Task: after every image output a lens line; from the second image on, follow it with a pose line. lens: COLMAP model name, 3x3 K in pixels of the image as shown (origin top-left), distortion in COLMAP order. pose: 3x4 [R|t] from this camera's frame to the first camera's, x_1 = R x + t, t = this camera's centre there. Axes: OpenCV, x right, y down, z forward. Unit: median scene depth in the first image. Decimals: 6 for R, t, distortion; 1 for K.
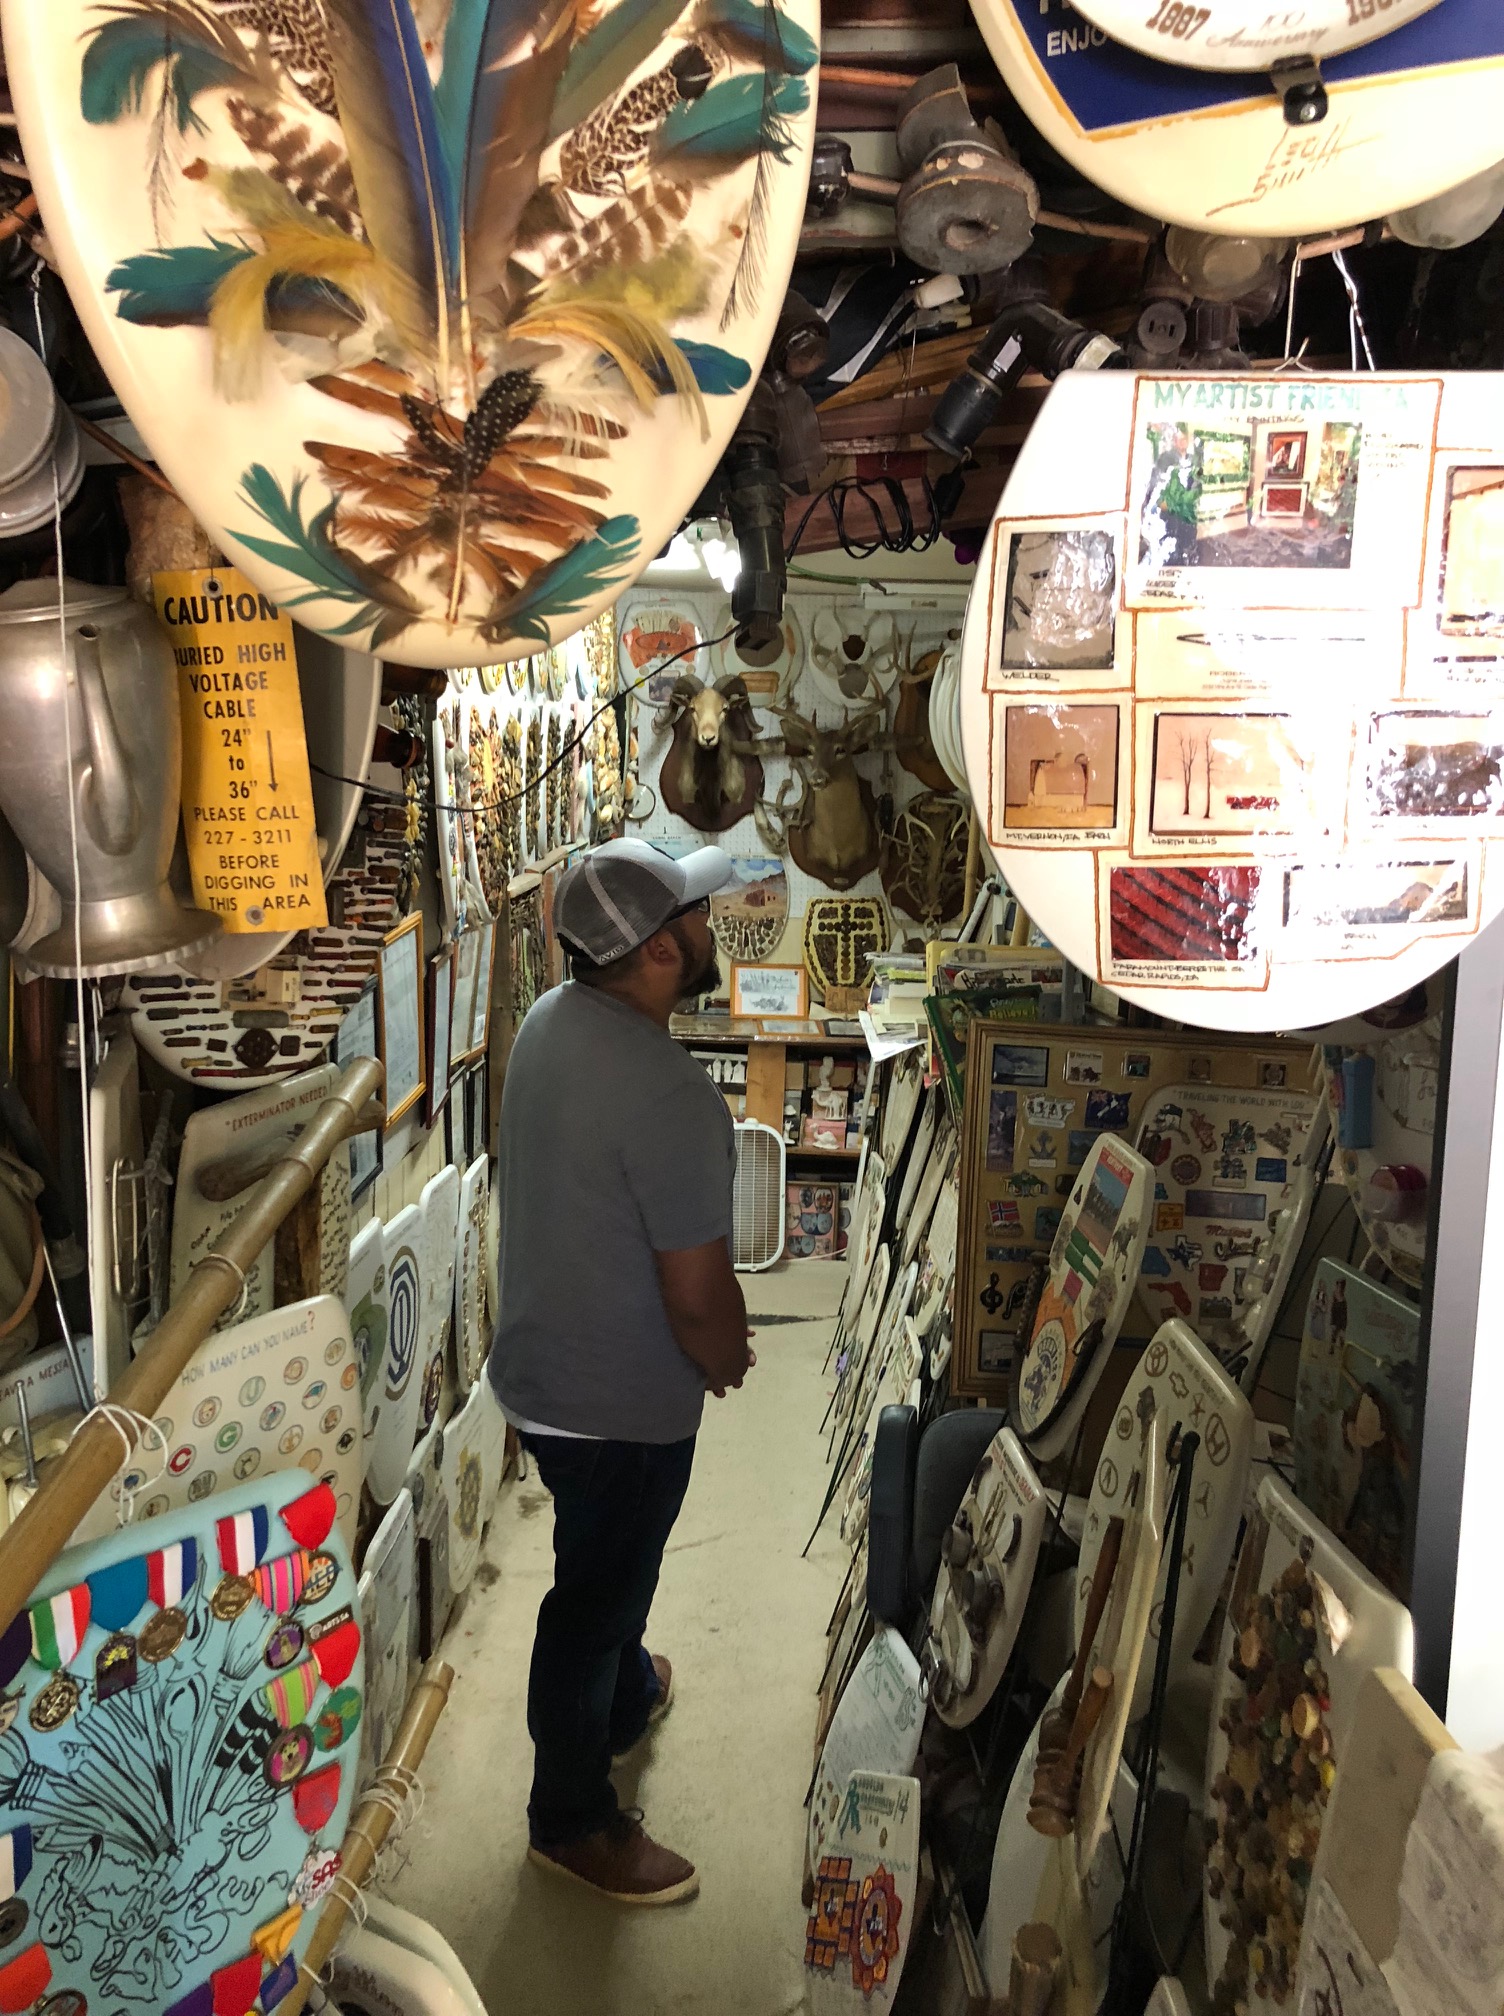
lens RADIAL K [[1669.4, 0, 746.1], [0, 1669.4, 1004.3], [0, 0, 1]] dist [0.009097, 0.013925]
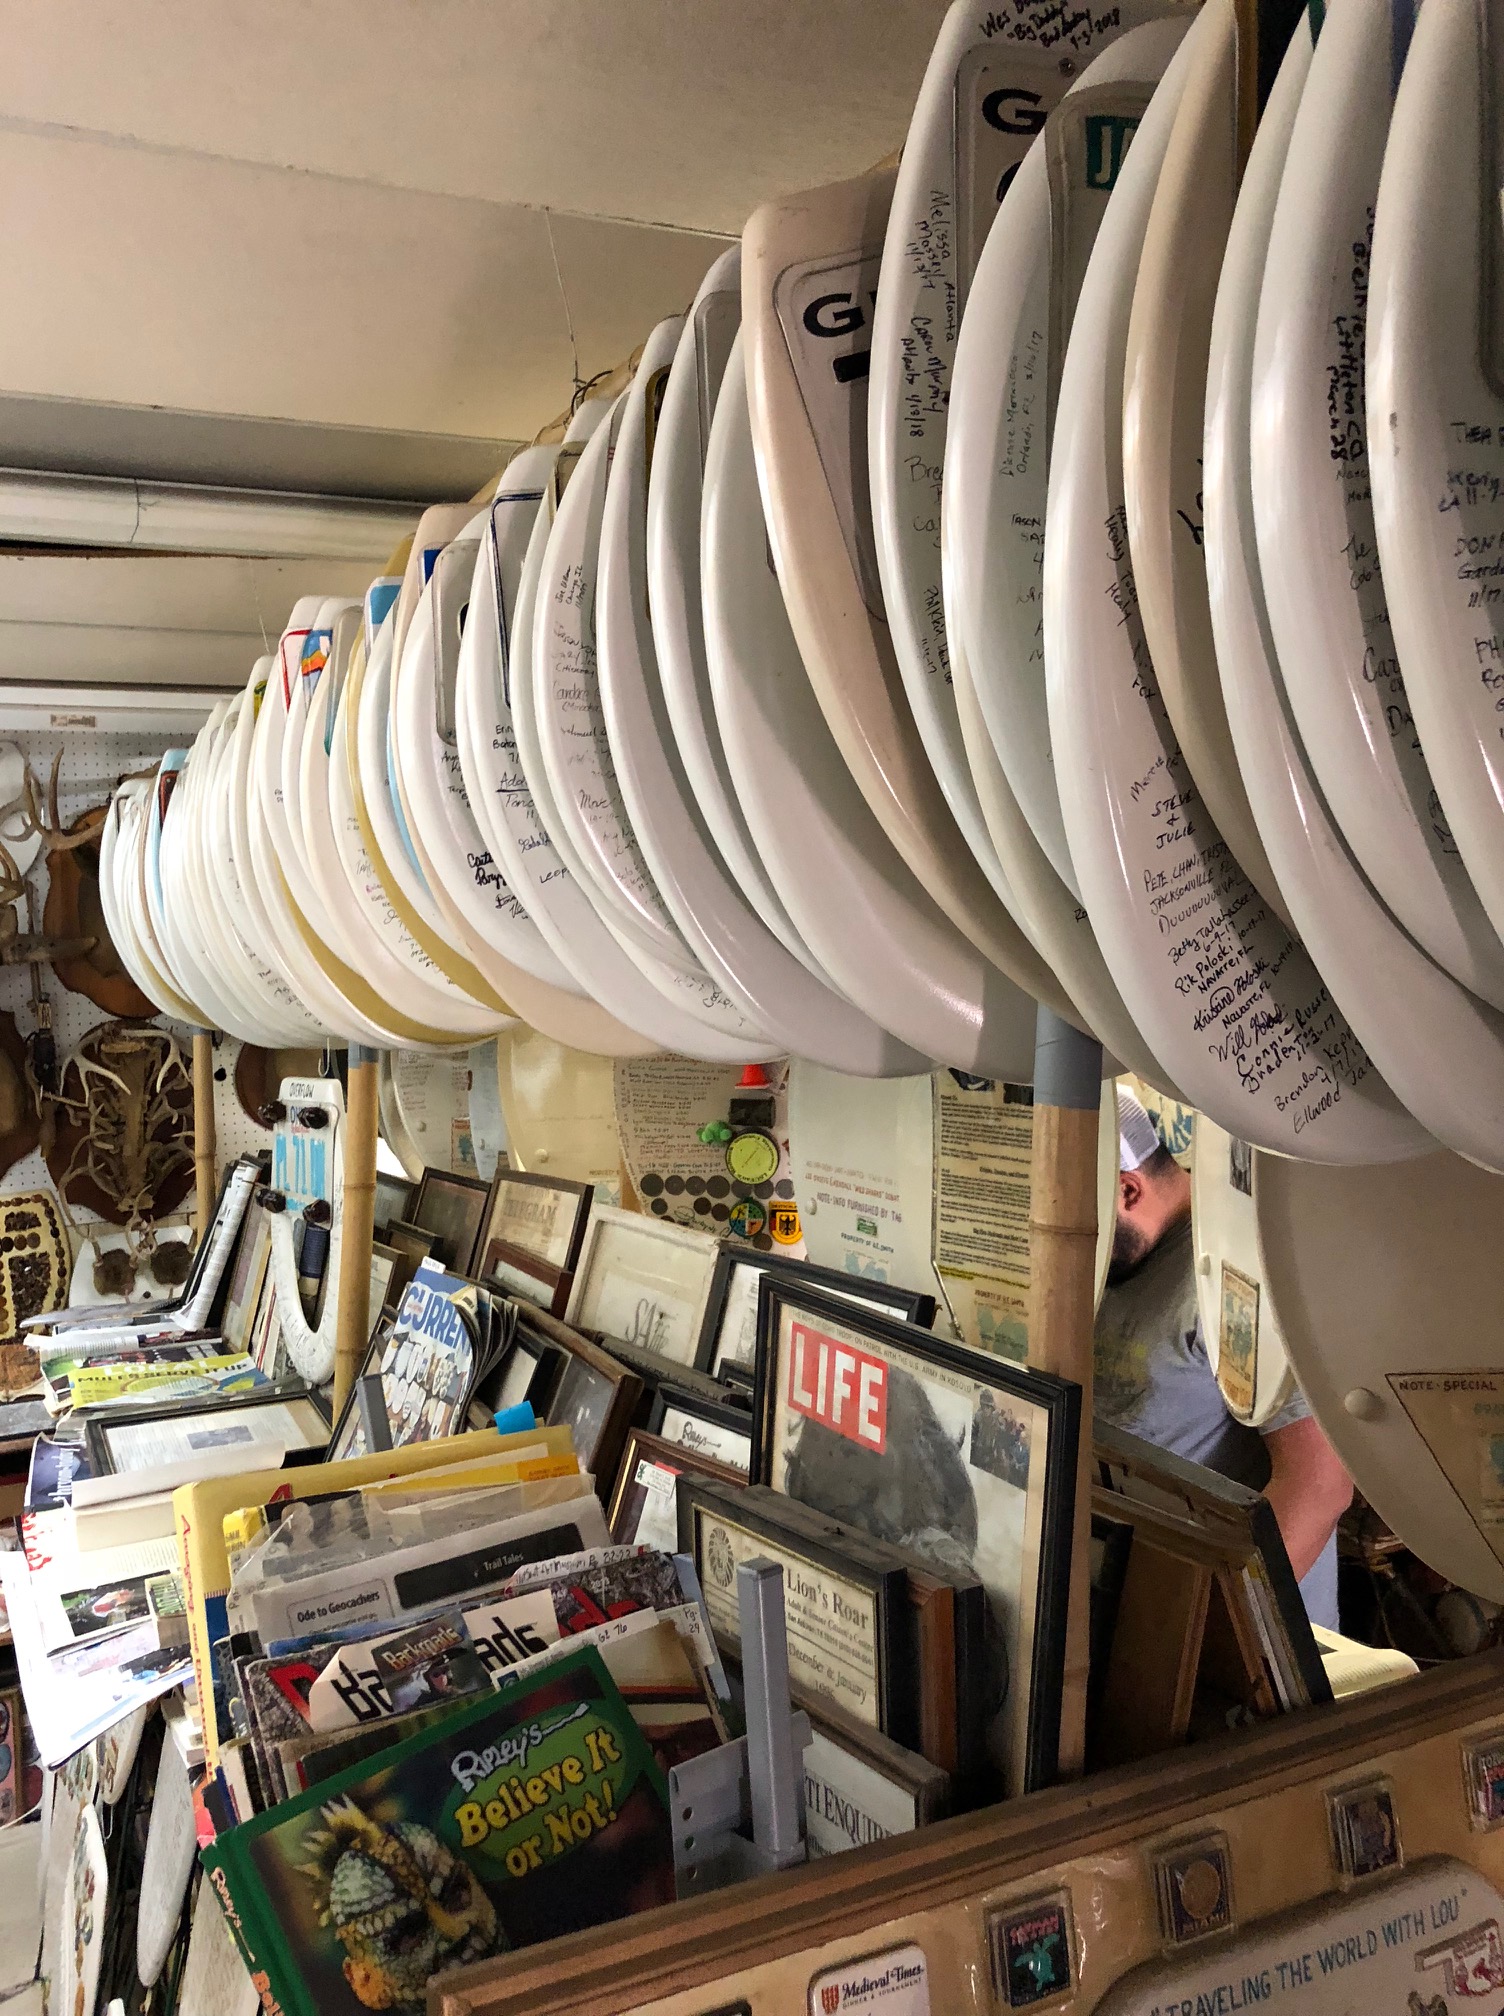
lens RADIAL K [[1669.4, 0, 741.9], [0, 1669.4, 1014.3], [0, 0, 1]] dist [0.009097, 0.013925]
pose [[0.887451, -0.083696, 0.453239, 0.032811], [0.135966, 0.987152, -0.083936, -0.042717], [-0.440391, 0.136114, 0.887428, 0.320656]]
